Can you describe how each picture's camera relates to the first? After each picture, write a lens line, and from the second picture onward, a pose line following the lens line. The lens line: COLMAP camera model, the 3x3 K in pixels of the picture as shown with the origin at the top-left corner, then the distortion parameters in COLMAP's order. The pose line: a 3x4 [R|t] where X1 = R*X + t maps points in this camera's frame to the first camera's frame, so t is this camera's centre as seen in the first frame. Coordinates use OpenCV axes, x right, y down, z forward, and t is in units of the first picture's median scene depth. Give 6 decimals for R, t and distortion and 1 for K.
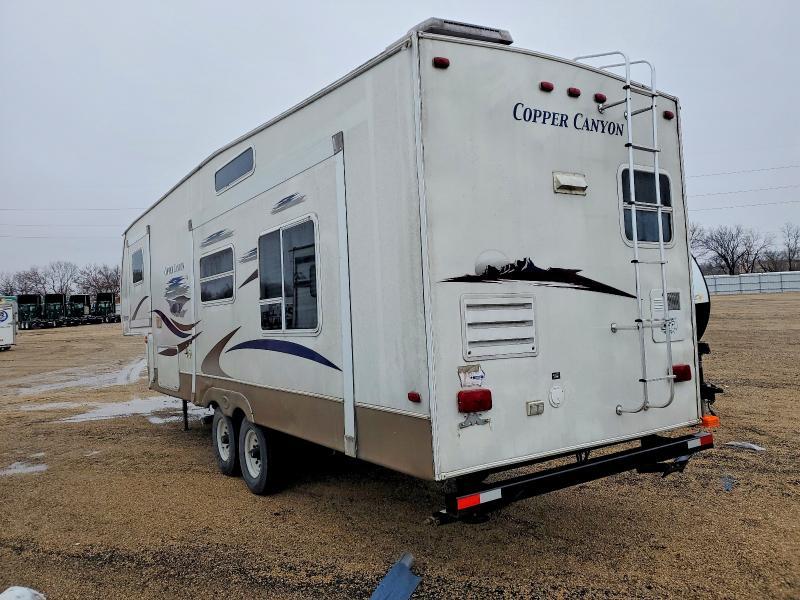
lens RADIAL K [[630.6, 0, 402.8], [0, 630.6, 294.5], [0, 0, 1]] dist [0.000249, -0.015200]
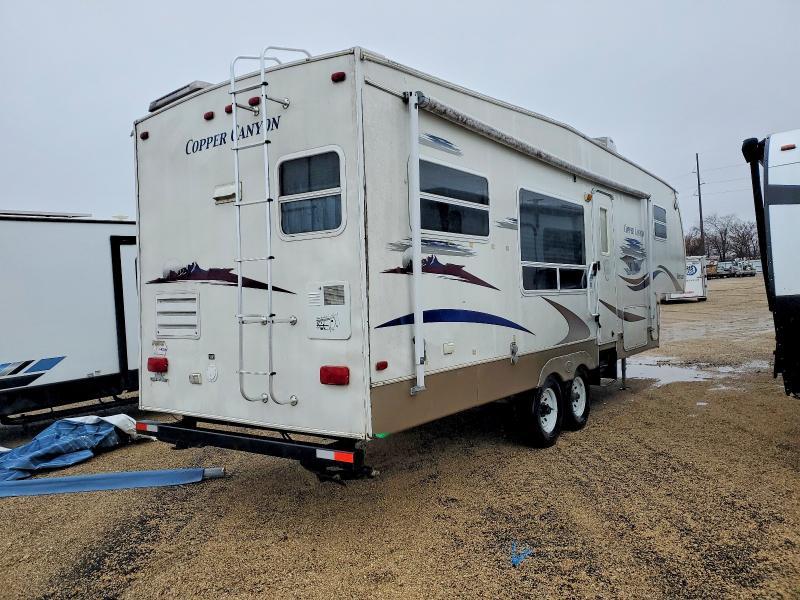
lens RADIAL K [[630.6, 0, 403.7], [0, 630.6, 302.3], [0, 0, 1]] dist [0.000249, -0.015200]
pose [[0.380626, 0.038168, -0.923941, 1.523477], [0.051429, 0.996728, 0.062361, -0.034740], [0.923298, -0.071254, 0.377418, 0.889758]]
